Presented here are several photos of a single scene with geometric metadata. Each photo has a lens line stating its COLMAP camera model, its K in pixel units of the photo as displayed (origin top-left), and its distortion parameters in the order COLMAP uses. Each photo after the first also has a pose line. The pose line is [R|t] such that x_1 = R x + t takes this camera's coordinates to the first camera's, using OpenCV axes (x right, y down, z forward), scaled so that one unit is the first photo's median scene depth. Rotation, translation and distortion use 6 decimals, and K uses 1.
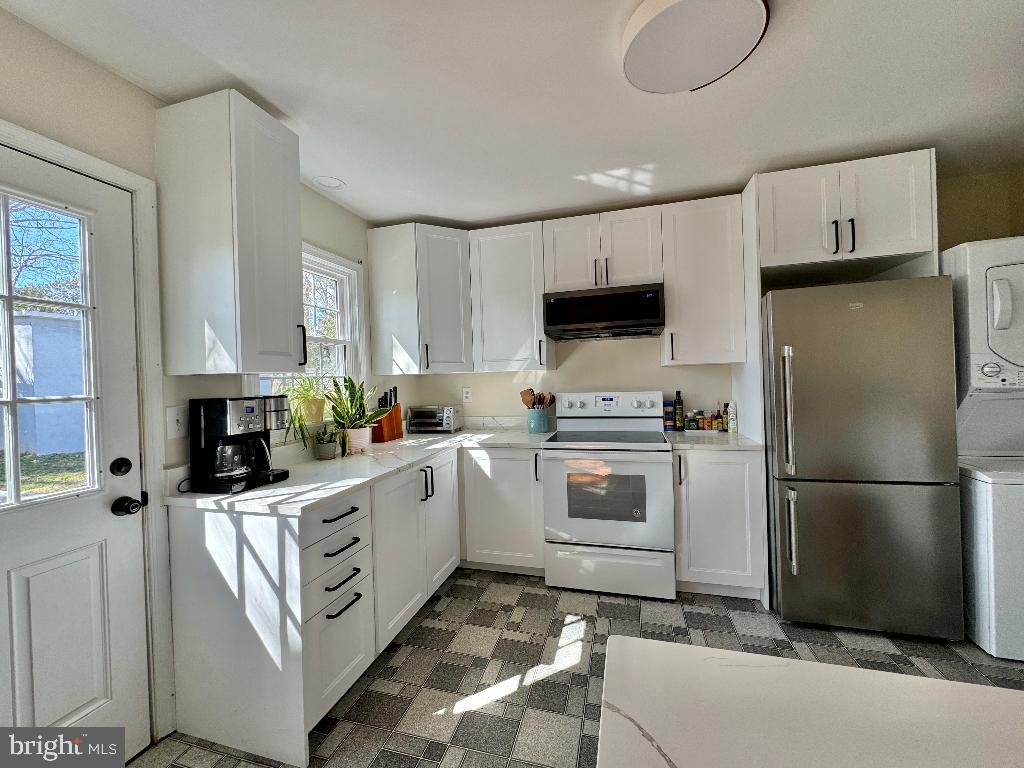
lens RADIAL K [[409.1, 0, 512.1], [0, 409.1, 380.6], [0, 0, 1]] dist [-0.001501, -0.000031]
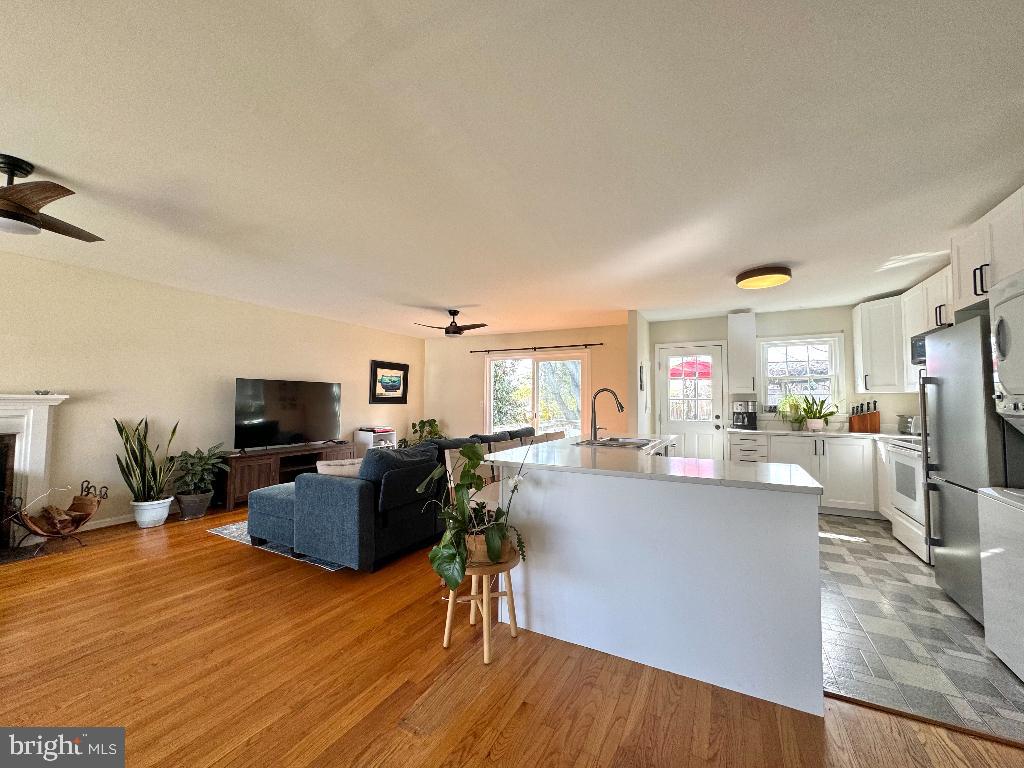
lens RADIAL K [[409.1, 0, 512.1], [0, 409.1, 380.6], [0, 0, 1]] dist [-0.001501, -0.000031]
pose [[-0.207713, -0.018500, -0.978015, 1.084631], [-0.008391, 0.999818, -0.017131, -0.016956], [0.978154, 0.004648, -0.207830, -0.033113]]
